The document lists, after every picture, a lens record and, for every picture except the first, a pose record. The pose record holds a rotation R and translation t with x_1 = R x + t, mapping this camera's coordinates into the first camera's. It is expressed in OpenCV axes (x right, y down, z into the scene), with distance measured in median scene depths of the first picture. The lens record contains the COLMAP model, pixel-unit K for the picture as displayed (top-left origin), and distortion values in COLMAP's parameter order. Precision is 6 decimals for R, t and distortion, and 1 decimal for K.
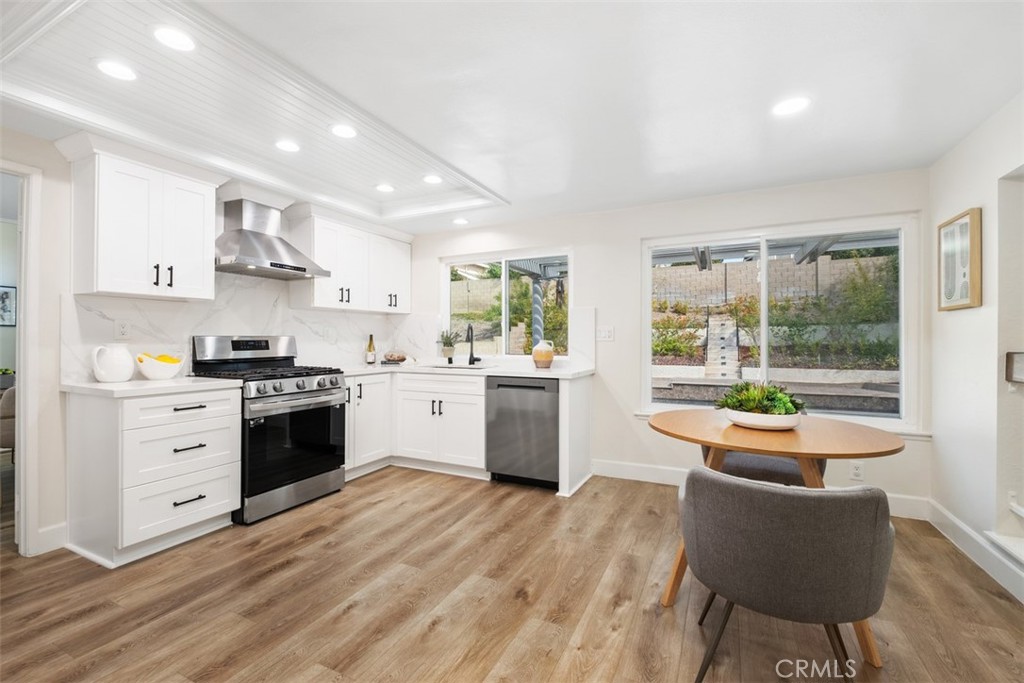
lens RADIAL K [[440.3, 0, 514.2], [0, 440.3, 338.3], [0, 0, 1]] dist [0.001976, -0.000543]
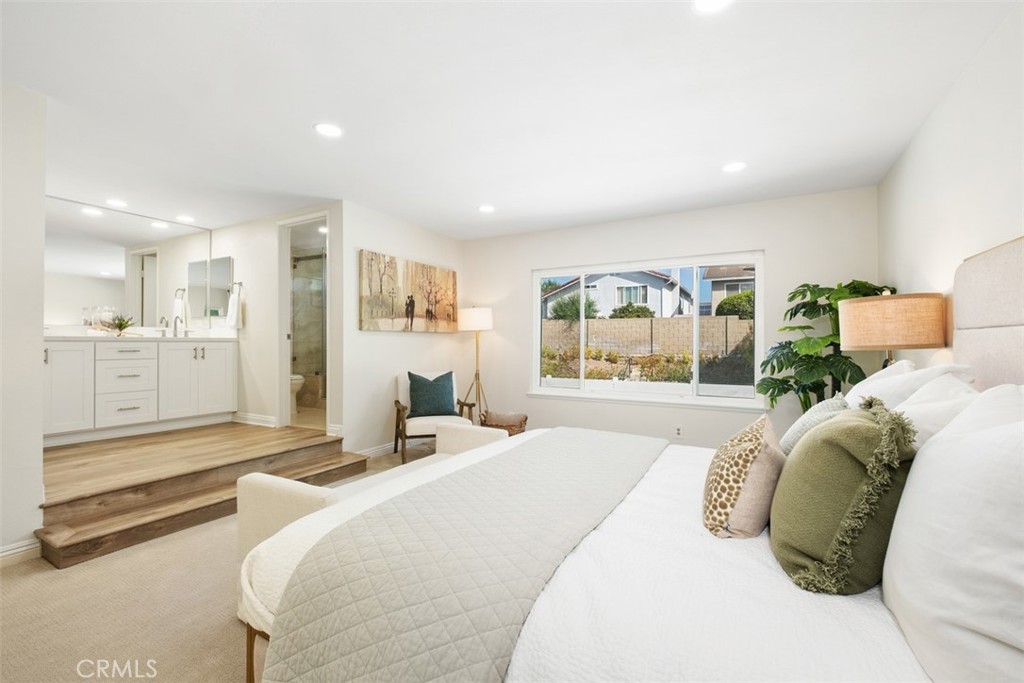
lens RADIAL K [[440.3, 0, 513.8], [0, 440.3, 341.8], [0, 0, 1]] dist [0.001976, -0.000543]
pose [[0.998373, 0.002497, -0.056960, 0.969285], [-0.002458, 0.999997, 0.000757, -0.555814], [0.056962, -0.000615, 0.998376, -0.717344]]
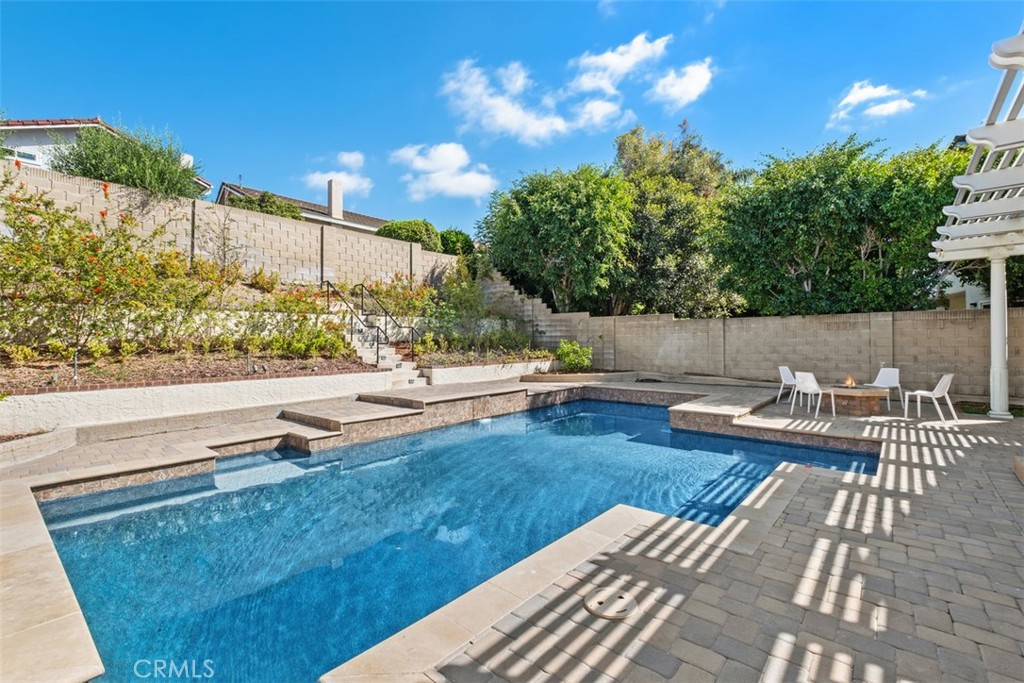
lens RADIAL K [[440.3, 0, 513.8], [0, 440.3, 342.5], [0, 0, 1]] dist [0.001976, -0.000543]
pose [[0.264919, -0.002608, 0.964267, -0.582618], [0.004997, 0.999987, 0.001332, 0.084439], [-0.964258, 0.004465, 0.264929, 2.619290]]
